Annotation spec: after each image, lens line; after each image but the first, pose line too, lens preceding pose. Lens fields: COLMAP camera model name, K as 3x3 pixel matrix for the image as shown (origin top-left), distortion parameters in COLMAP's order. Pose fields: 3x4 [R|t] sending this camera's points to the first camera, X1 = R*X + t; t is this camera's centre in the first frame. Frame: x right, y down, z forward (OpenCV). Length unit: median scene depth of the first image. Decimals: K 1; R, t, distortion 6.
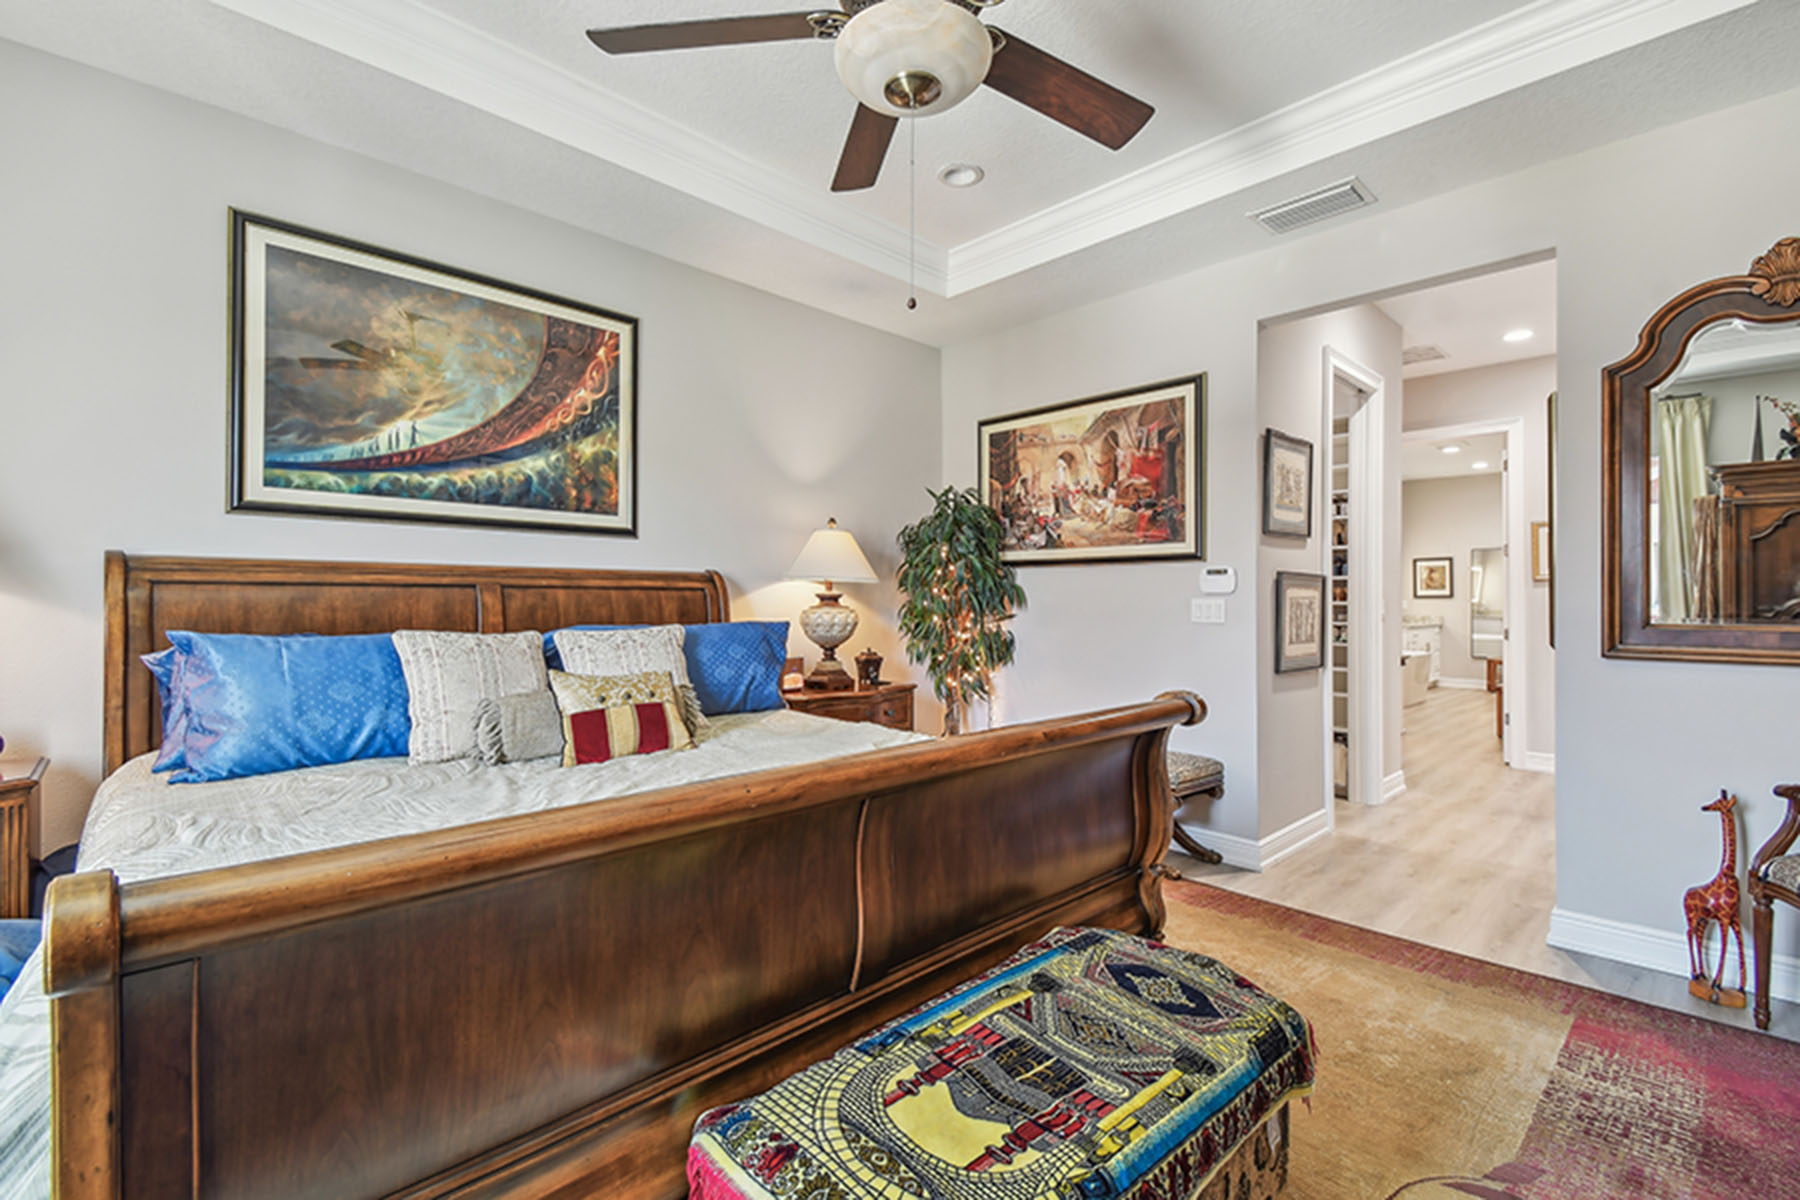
lens RADIAL K [[776.9, 0, 911.0], [0, 776.9, 596.1], [0, 0, 1]] dist [0.015837, -0.002979]
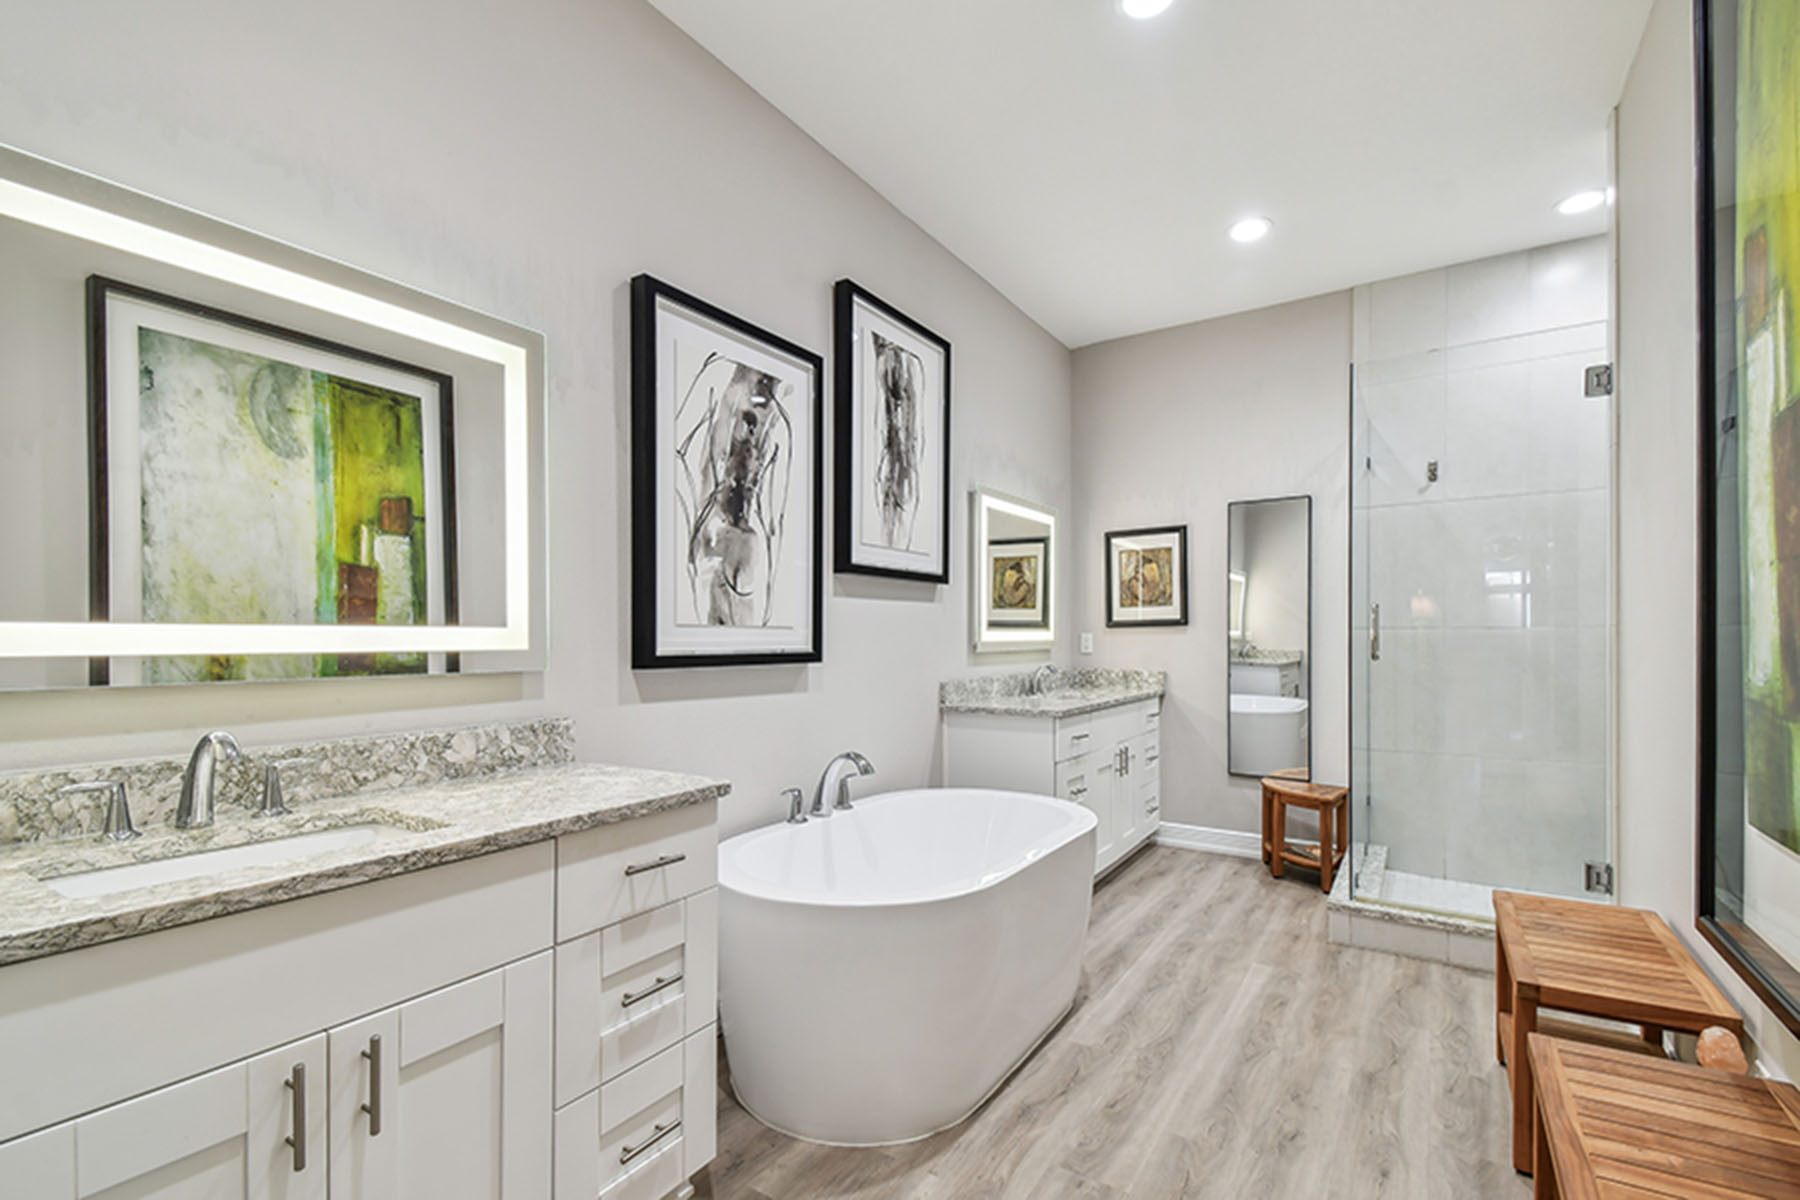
lens RADIAL K [[776.9, 0, 923.1], [0, 776.9, 648.3], [0, 0, 1]] dist [0.015837, -0.002979]
pose [[0.969125, -0.005723, 0.246504, 0.456058], [0.002285, 0.999896, 0.014228, 0.007905], [-0.246560, -0.013226, 0.969037, 0.636315]]
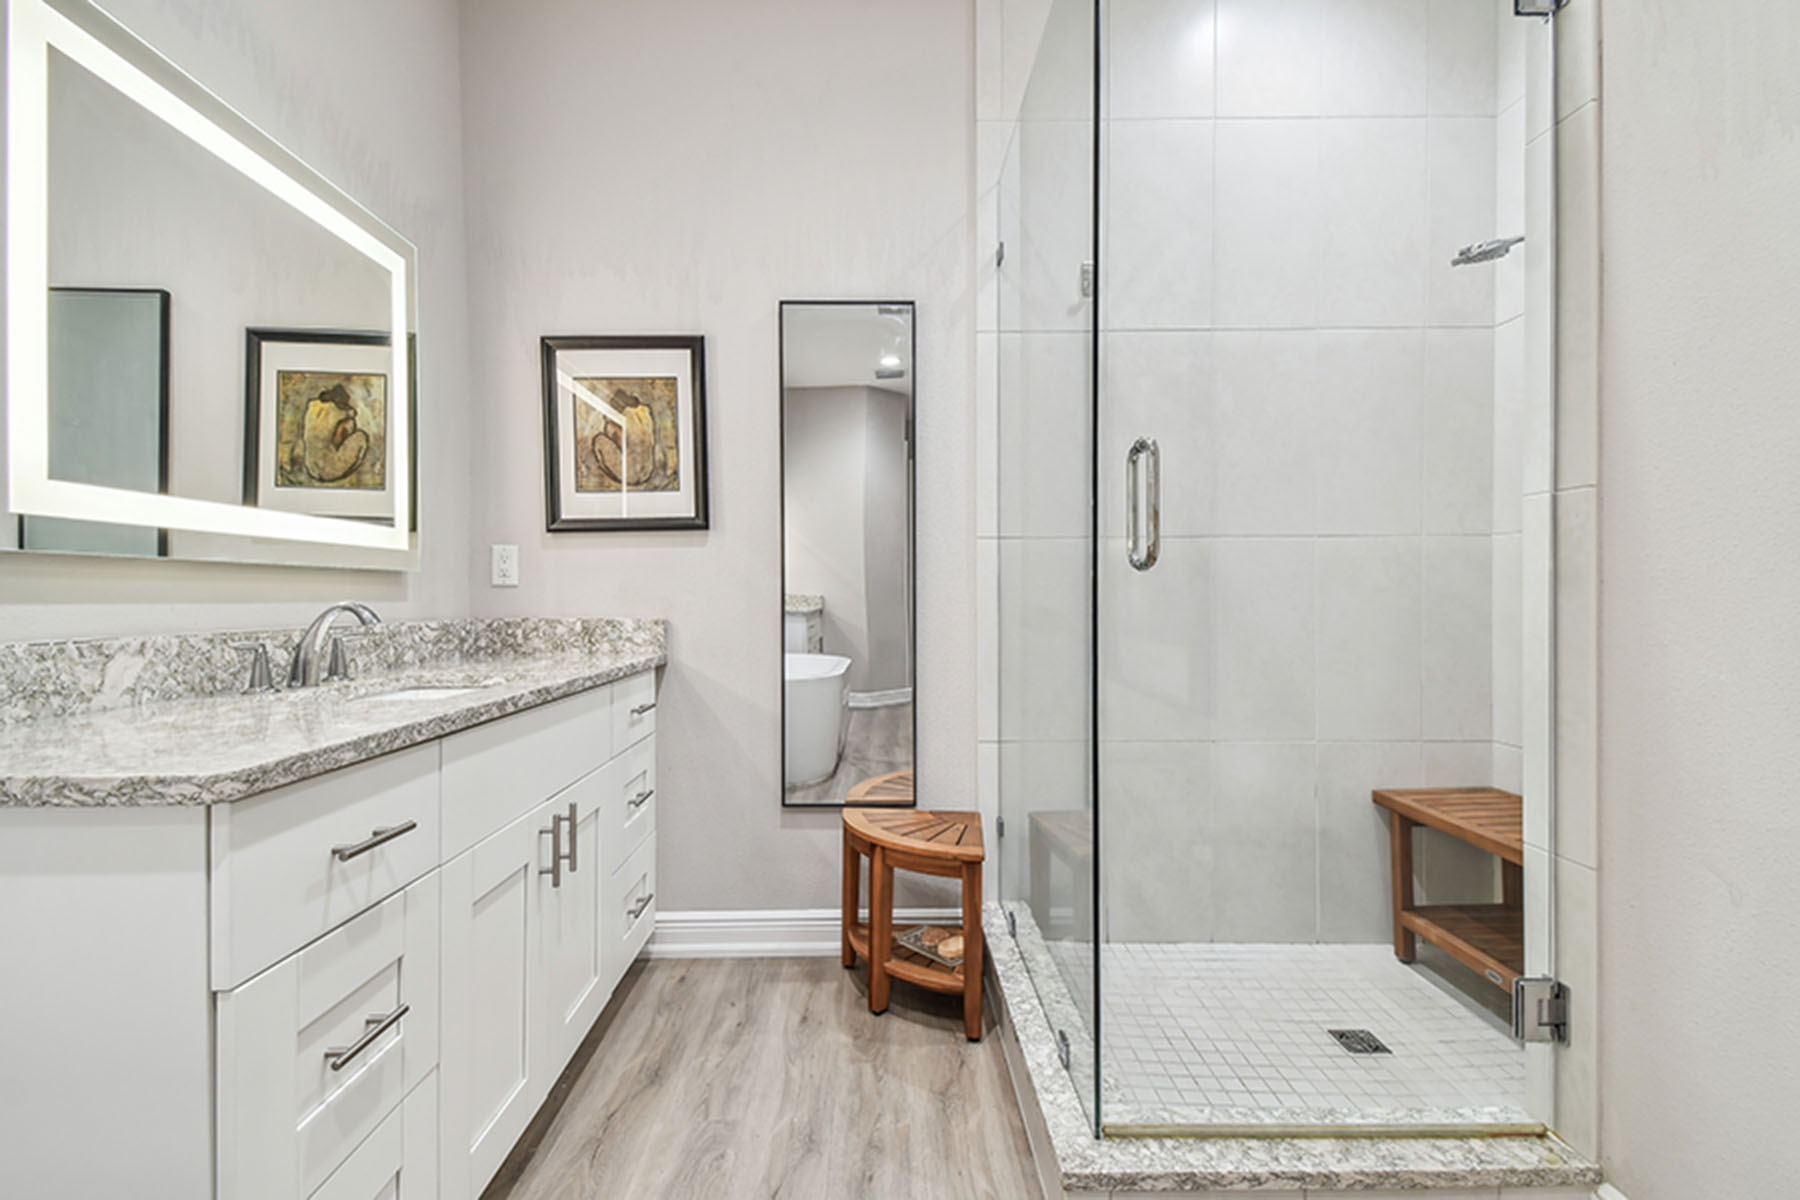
lens RADIAL K [[776.9, 0, 898.7], [0, 776.9, 604.4], [0, 0, 1]] dist [0.015837, -0.002979]
pose [[0.668016, -0.007666, 0.744107, 0.563573], [-0.002900, 0.999913, 0.012905, 0.018785], [-0.744141, -0.010779, 0.667935, 0.810392]]
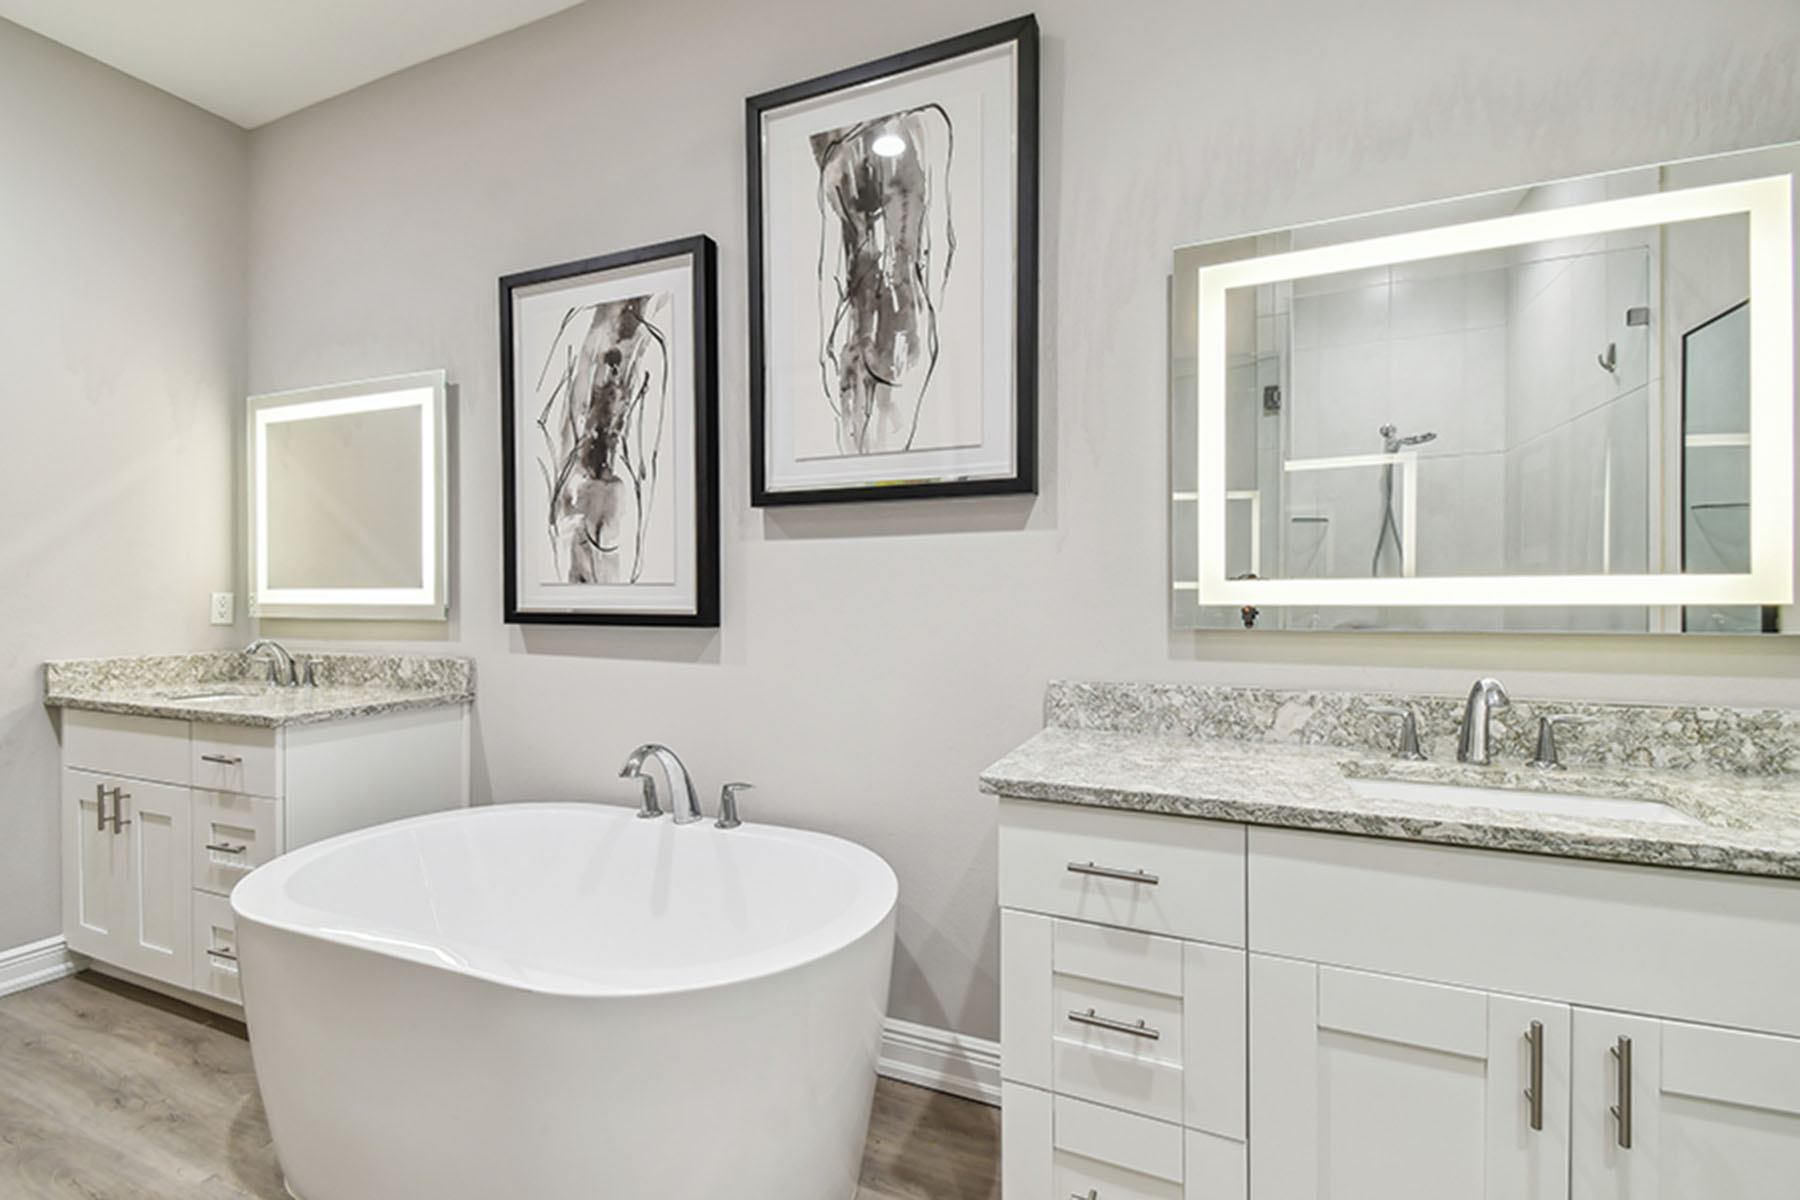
lens RADIAL K [[776.9, 0, 910.8], [0, 776.9, 609.6], [0, 0, 1]] dist [0.015837, -0.002979]
pose [[0.414690, 0.018107, -0.909782, 0.670297], [0.002261, 0.999778, 0.020929, 0.007366], [0.909960, -0.010736, 0.414557, 0.838352]]
